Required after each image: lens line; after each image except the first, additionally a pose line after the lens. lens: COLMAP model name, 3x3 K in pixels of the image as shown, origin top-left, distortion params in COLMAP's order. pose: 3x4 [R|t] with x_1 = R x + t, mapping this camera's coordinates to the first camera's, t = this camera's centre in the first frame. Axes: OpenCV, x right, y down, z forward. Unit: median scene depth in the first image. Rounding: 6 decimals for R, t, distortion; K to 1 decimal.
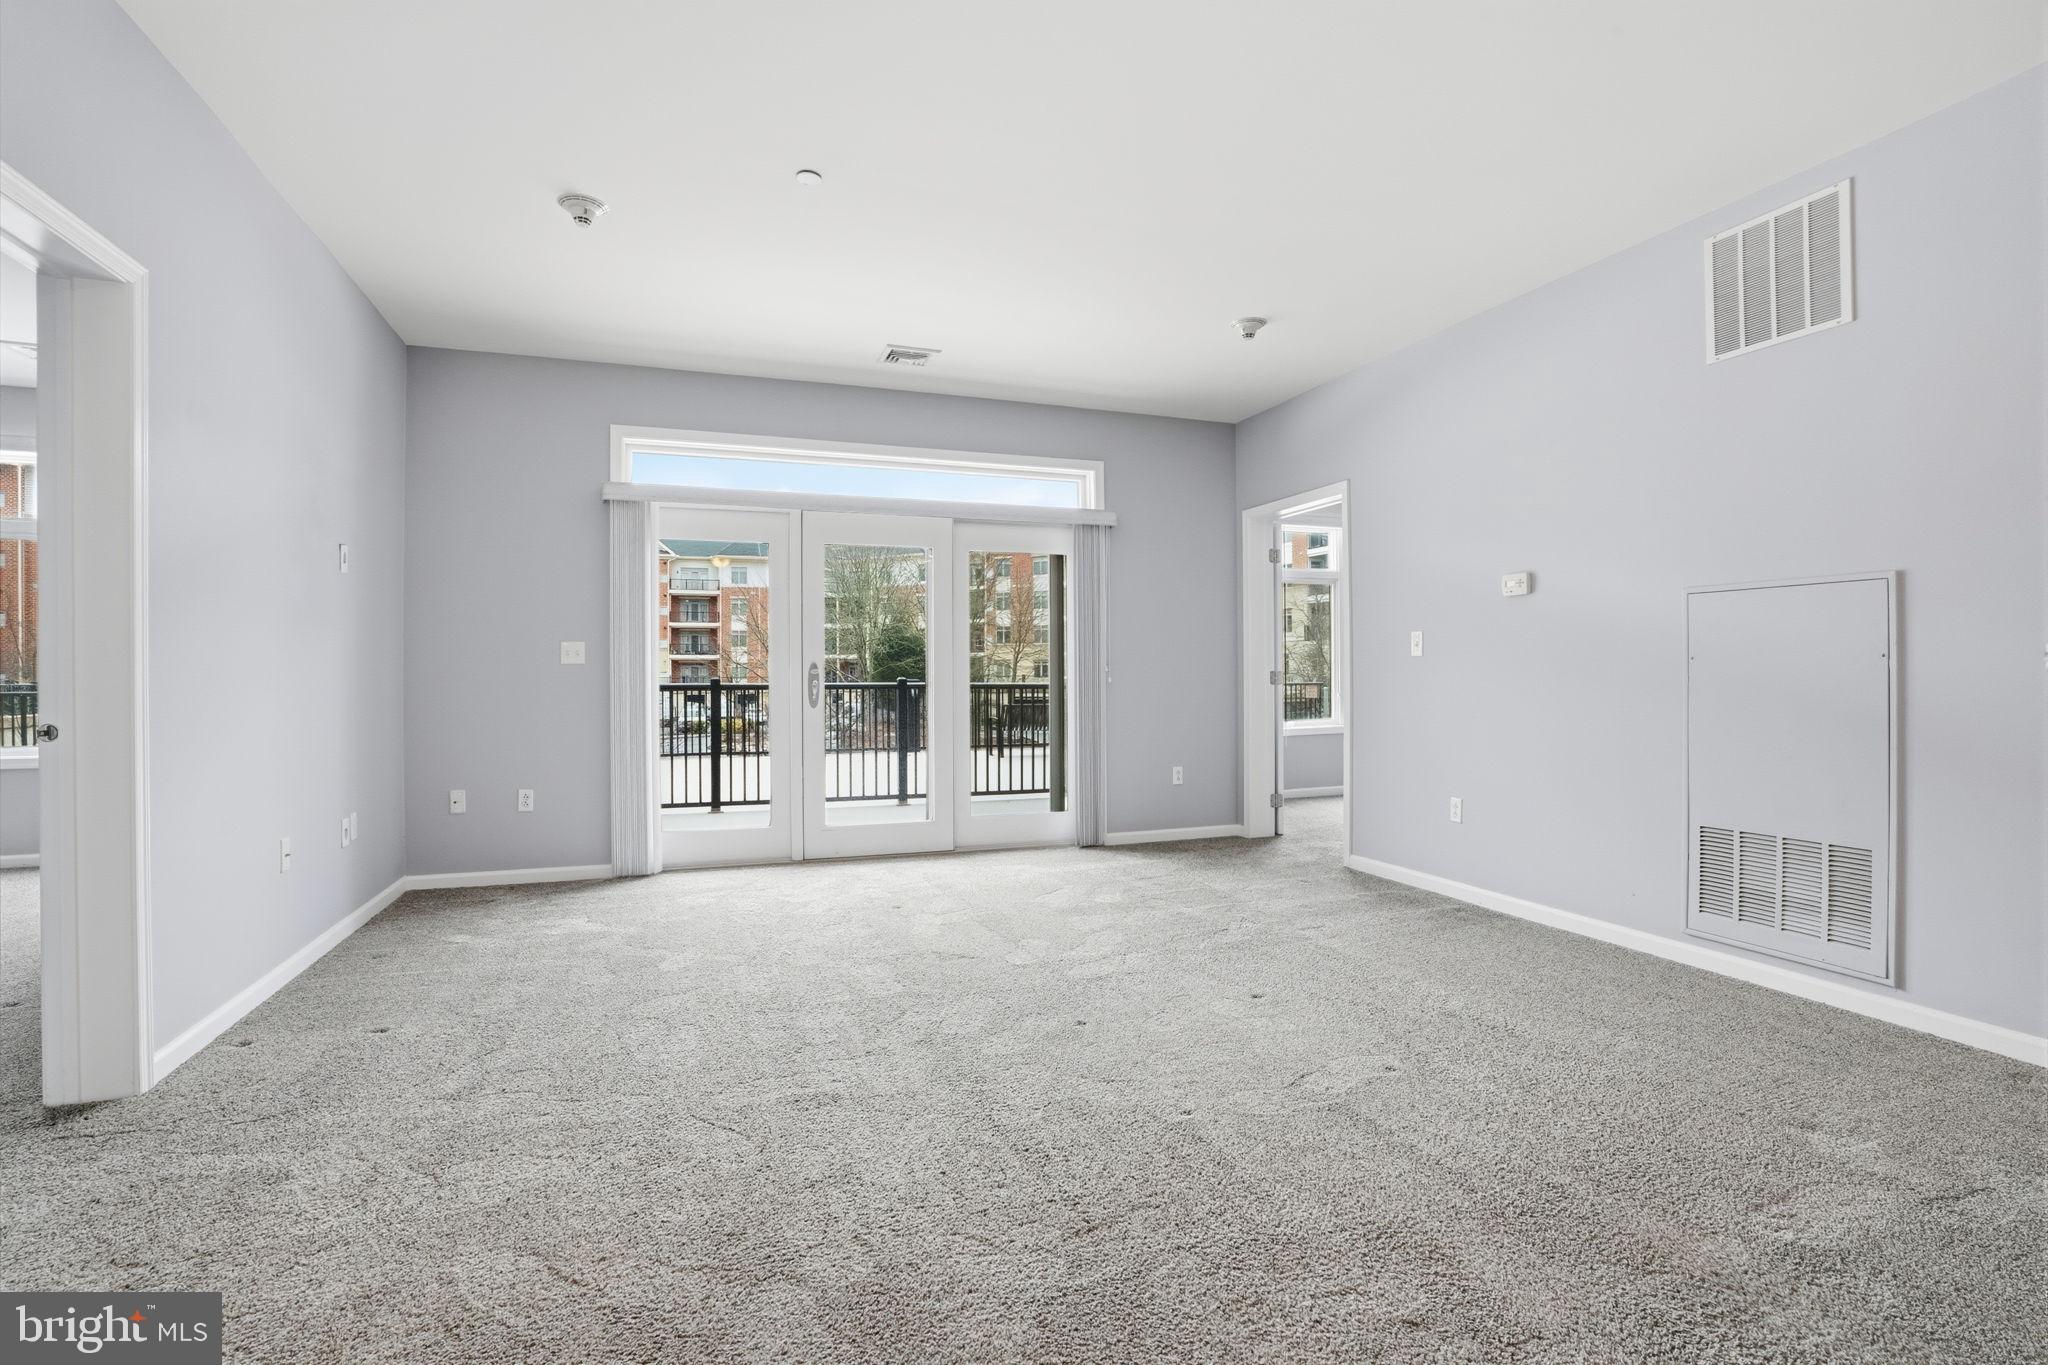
lens RADIAL K [[945.4, 0, 1013.4], [0, 945.4, 676.8], [0, 0, 1]] dist [-0.043589, 0.000669]
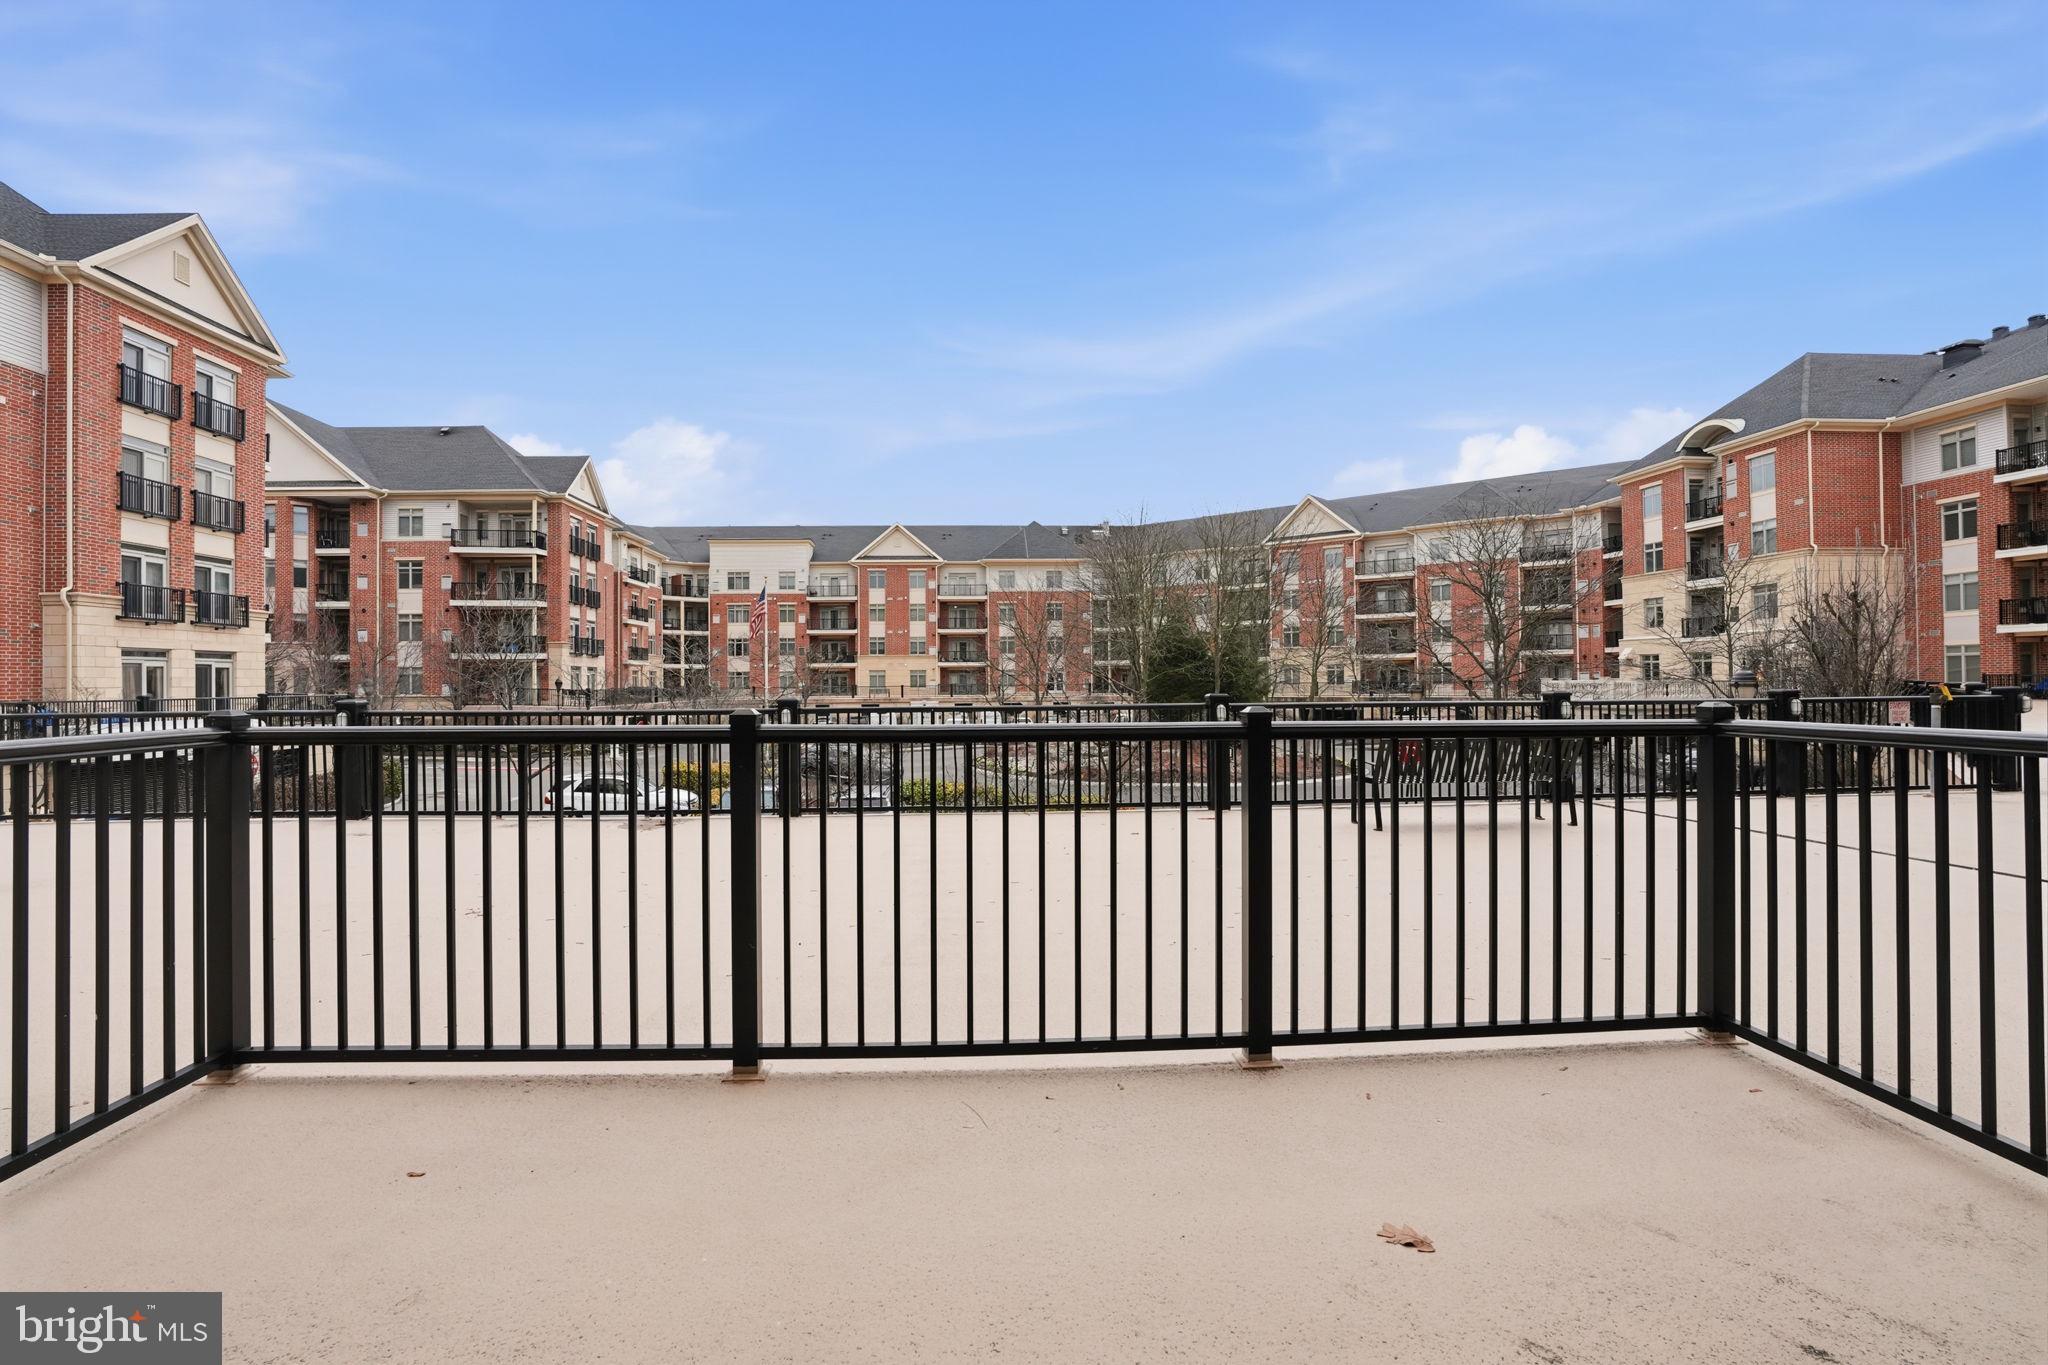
lens RADIAL K [[945.4, 0, 1013.4], [0, 945.4, 676.8], [0, 0, 1]] dist [-0.043589, 0.000669]
pose [[0.959220, -0.005554, -0.282606, -0.017908], [0.003635, 0.999967, -0.007315, -0.001395], [0.282638, 0.005989, 0.959208, 0.107906]]
